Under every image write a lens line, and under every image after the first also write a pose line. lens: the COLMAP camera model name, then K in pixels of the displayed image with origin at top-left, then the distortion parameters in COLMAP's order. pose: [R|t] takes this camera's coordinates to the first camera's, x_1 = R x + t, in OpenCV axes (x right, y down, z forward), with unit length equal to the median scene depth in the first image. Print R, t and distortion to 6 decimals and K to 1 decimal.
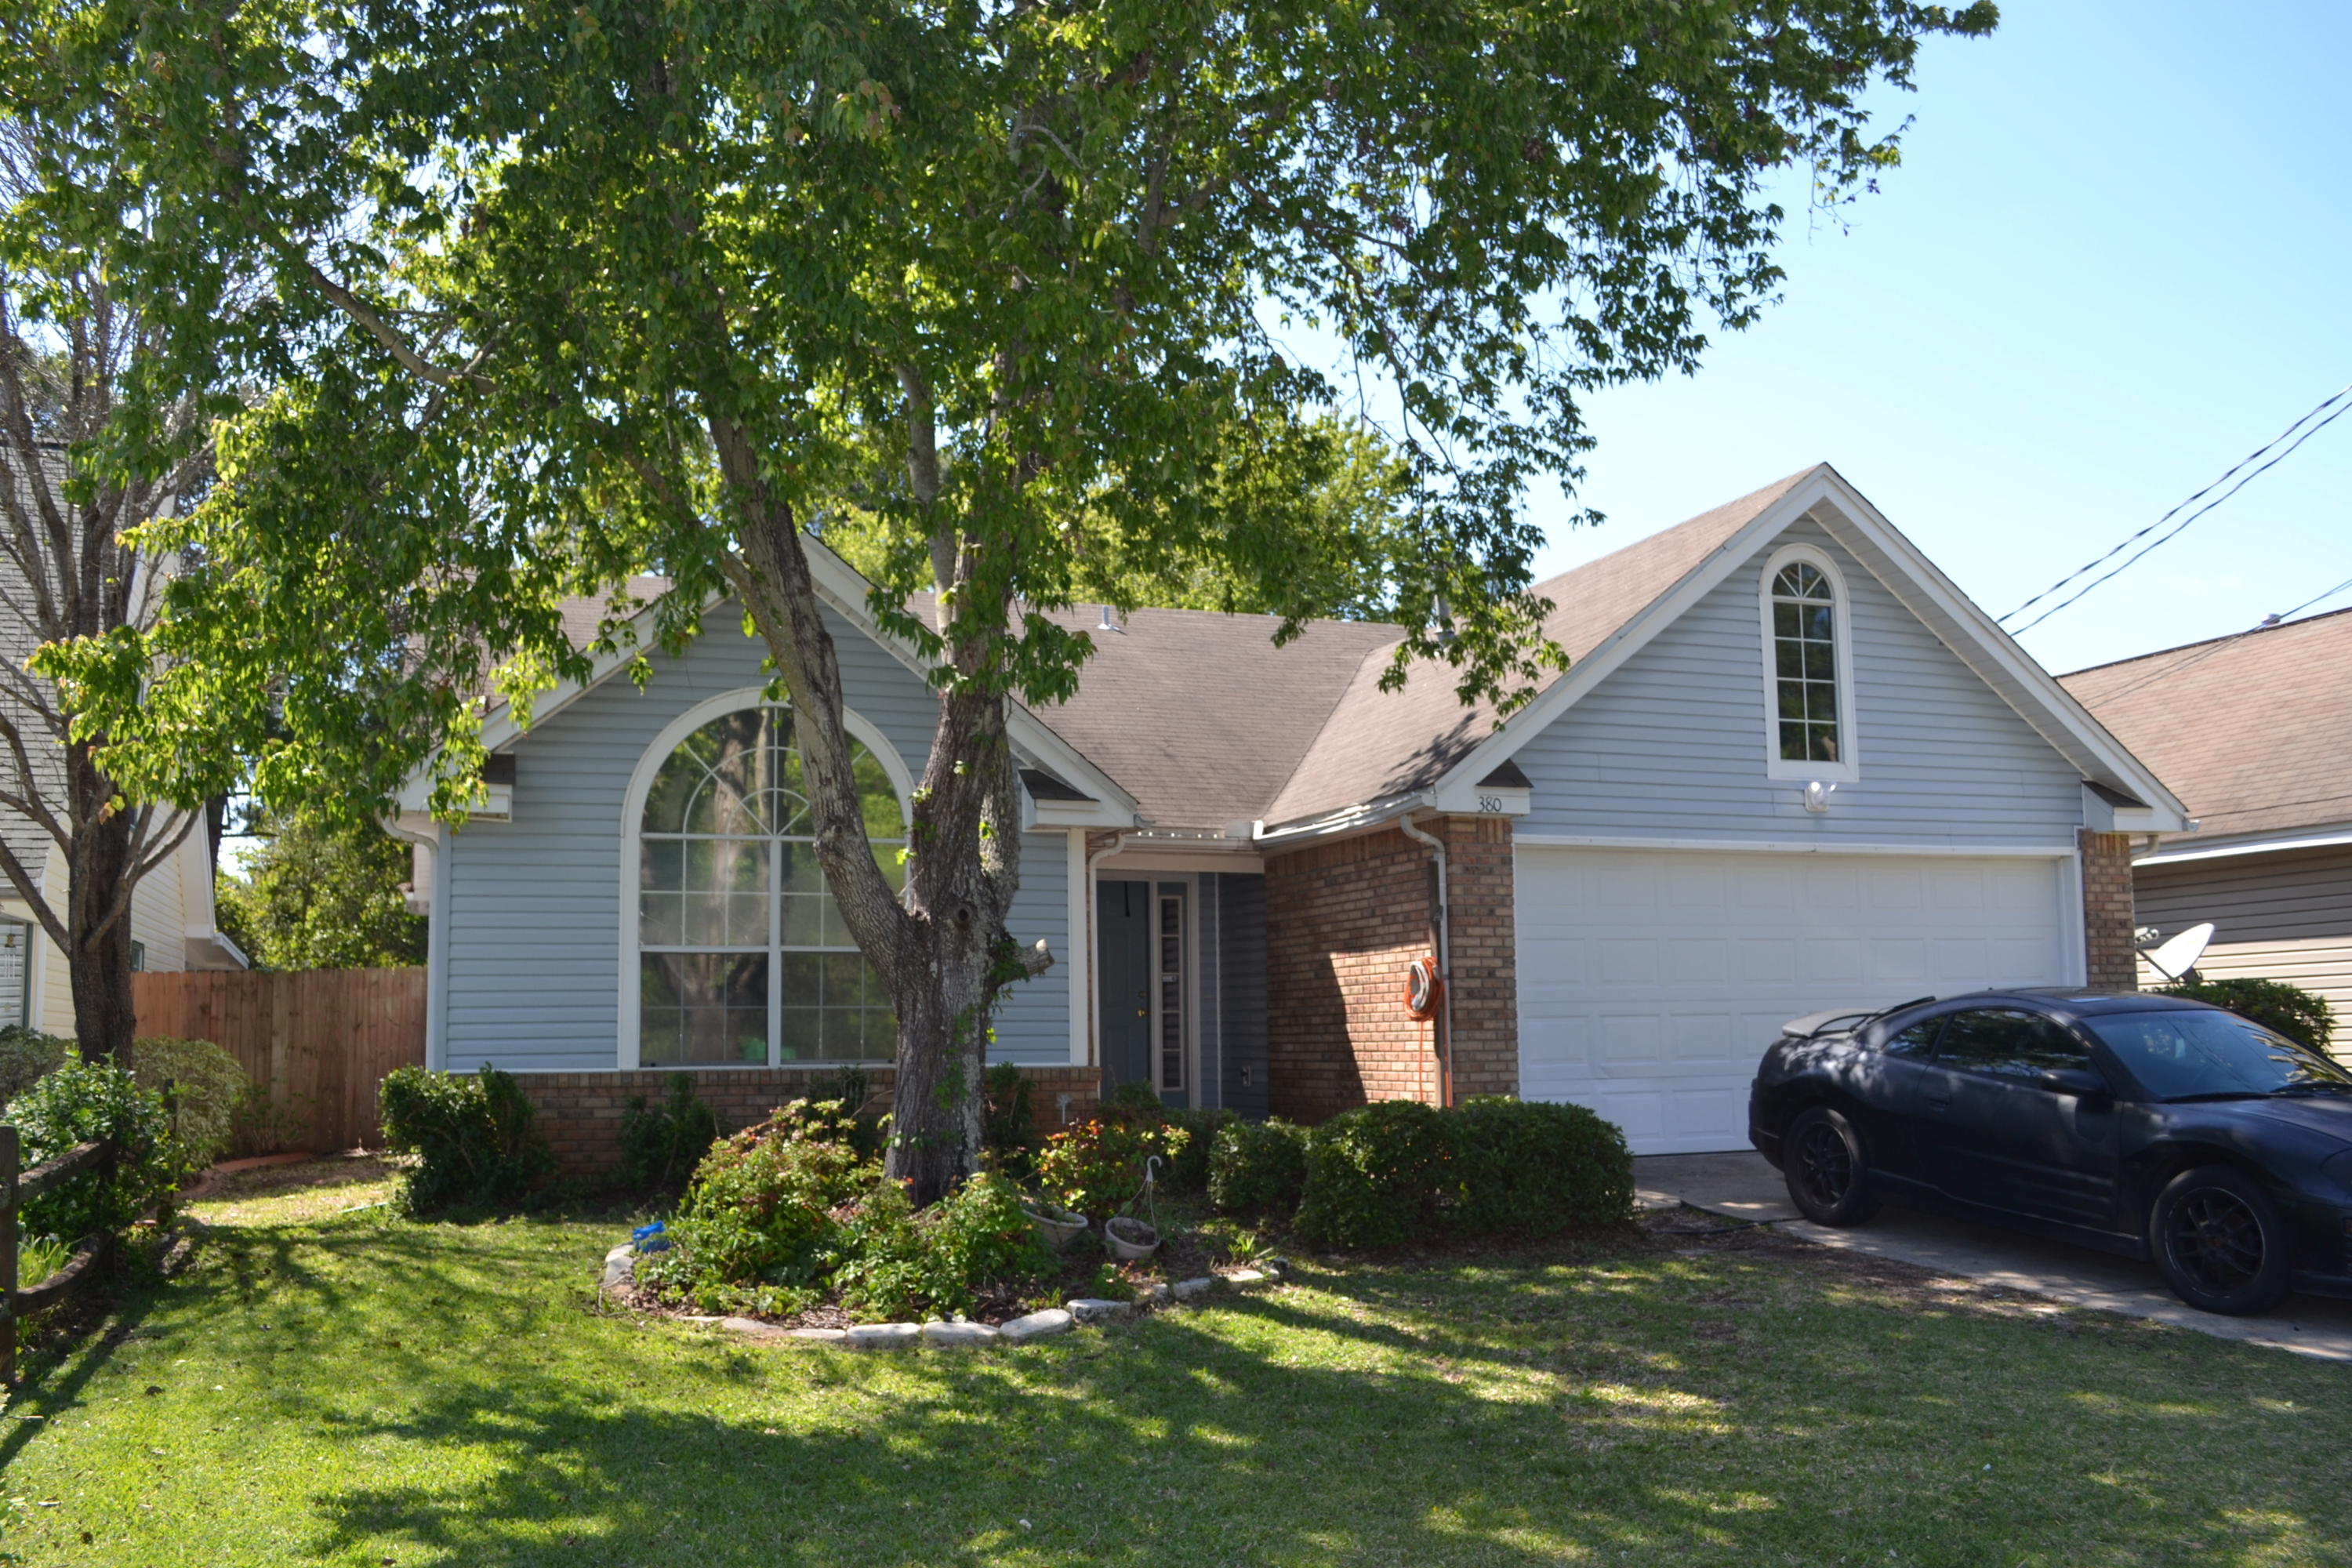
lens RADIAL K [[2086.6, 0, 1175.7], [0, 2086.6, 784.9], [0, 0, 1]] dist [-0.053209, 0.000241]
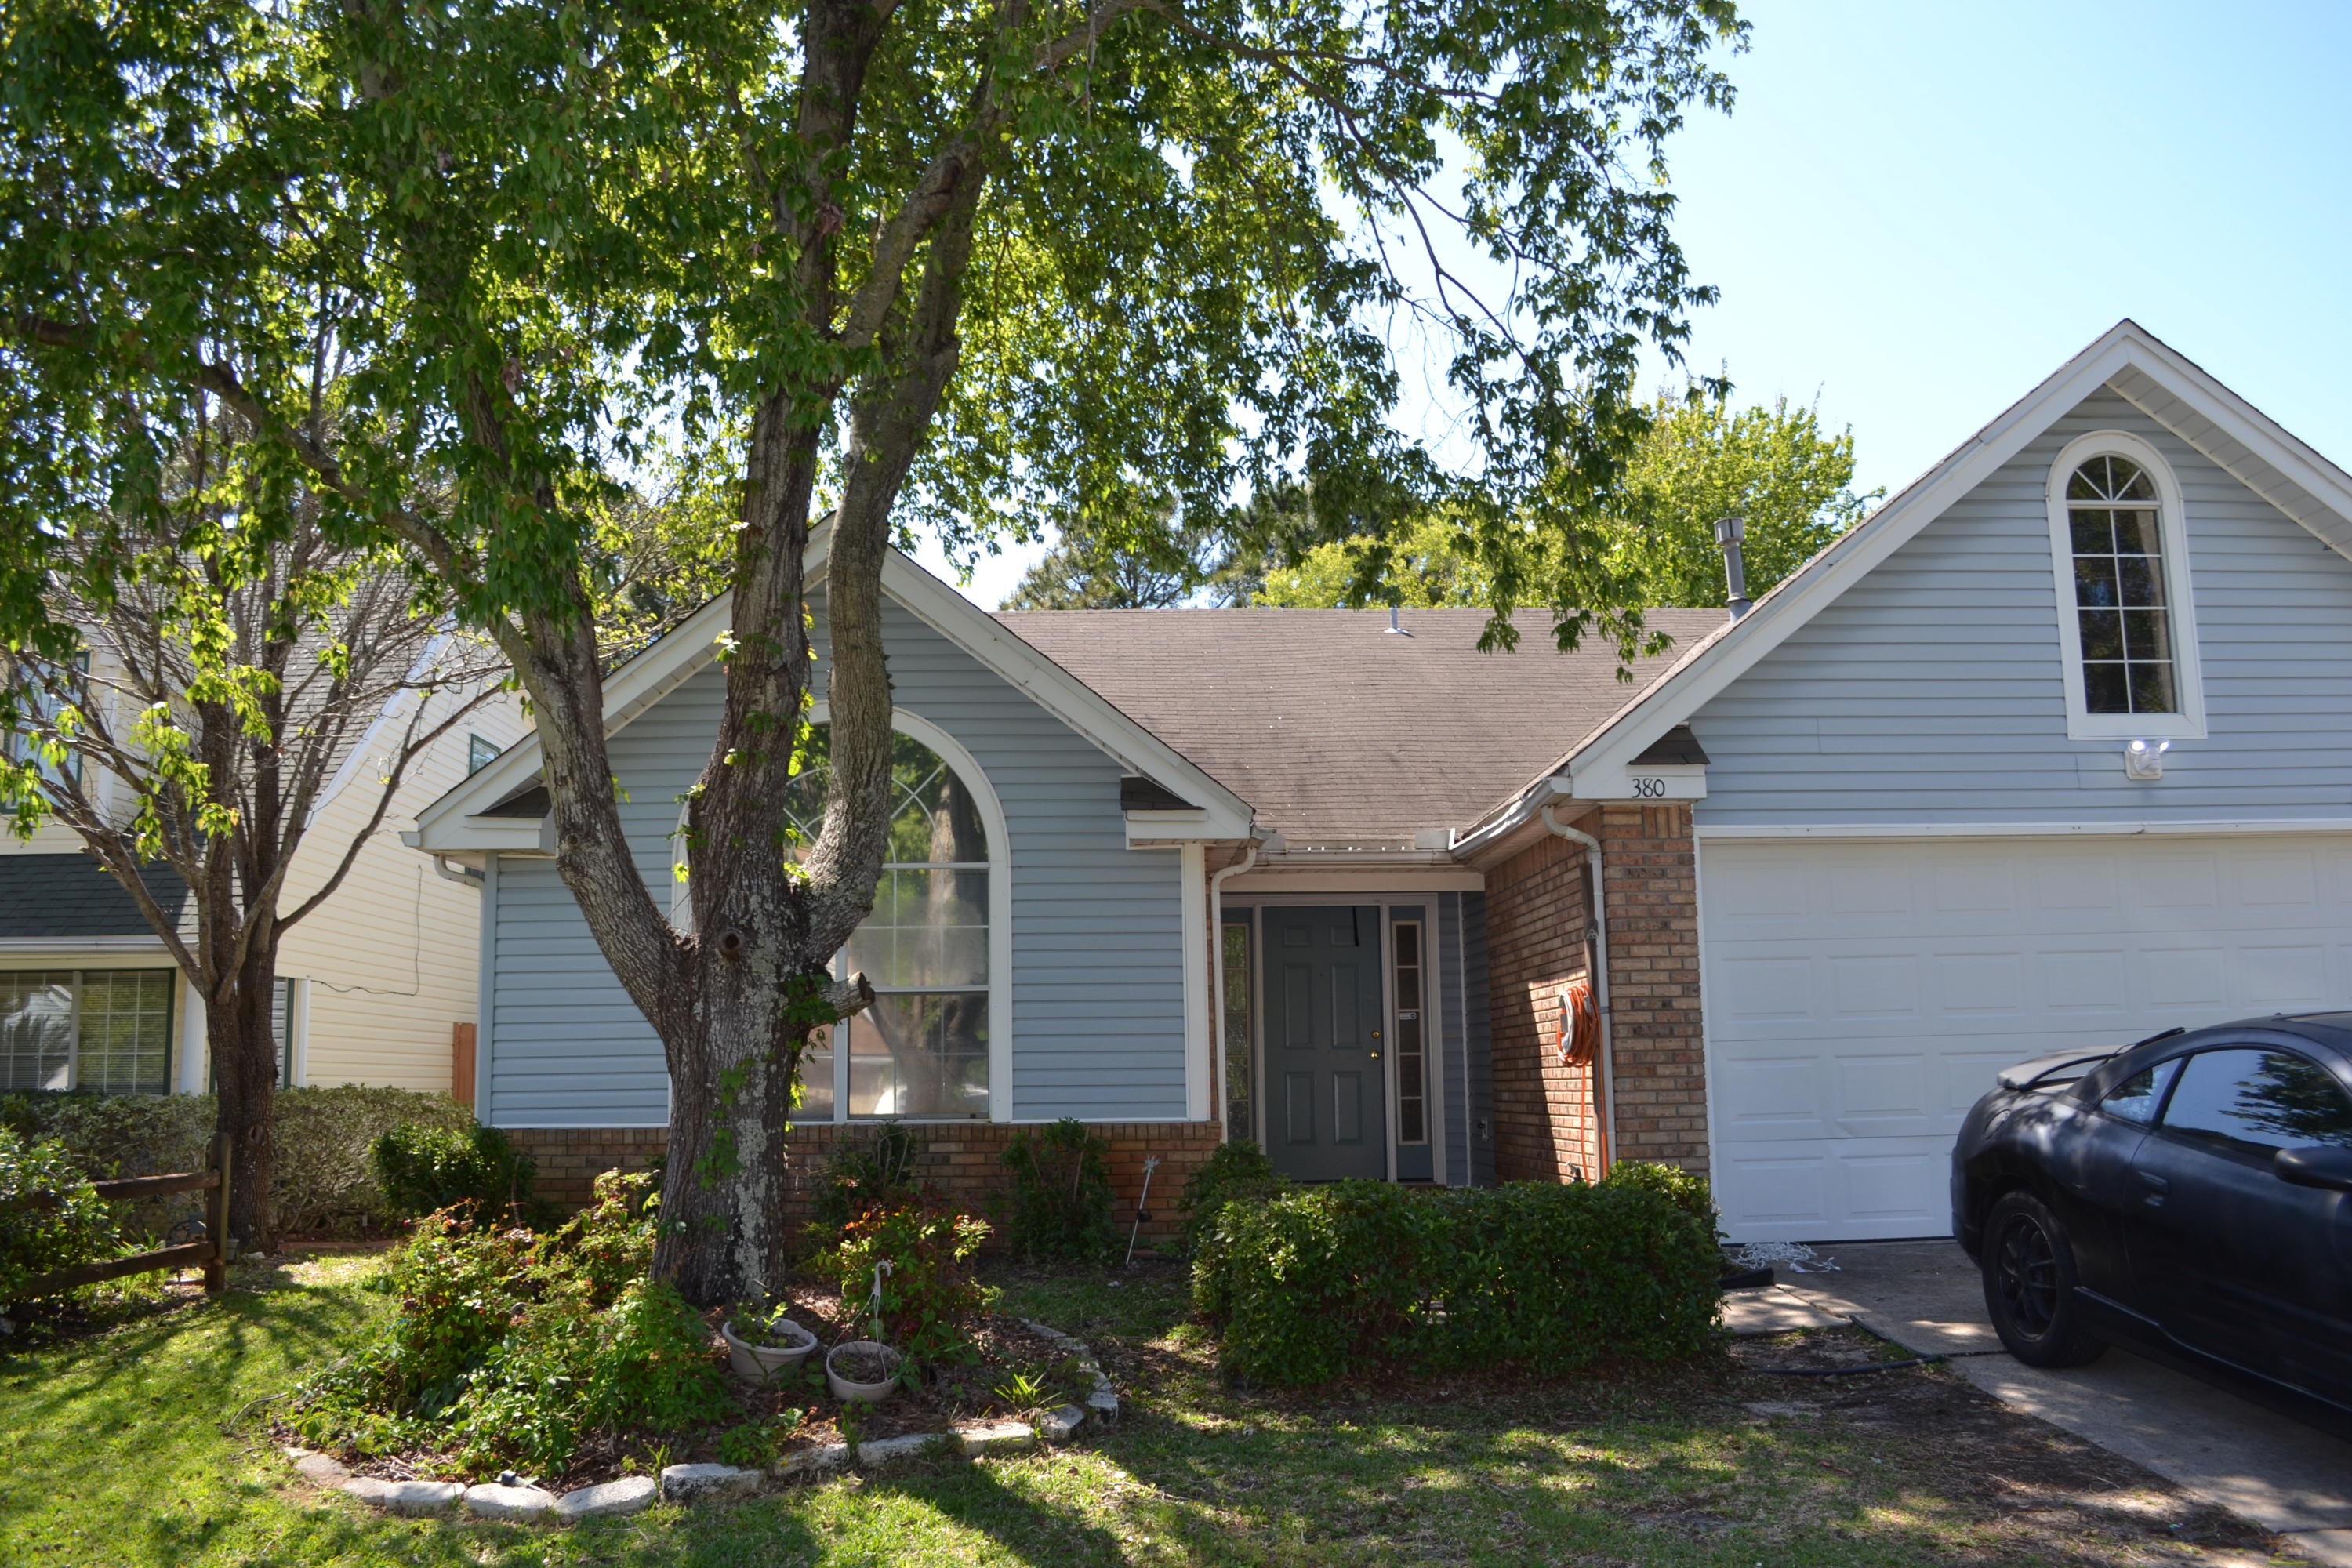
lens RADIAL K [[1892.3, 0, 1161.8], [0, 1892.3, 809.5], [0, 0, 1]] dist [-0.082230, 0.012942]
pose [[0.947639, -0.048026, -0.315713, 0.210861], [0.042063, 0.998785, -0.025678, 0.029678], [0.316562, 0.011054, 0.948507, 0.291335]]
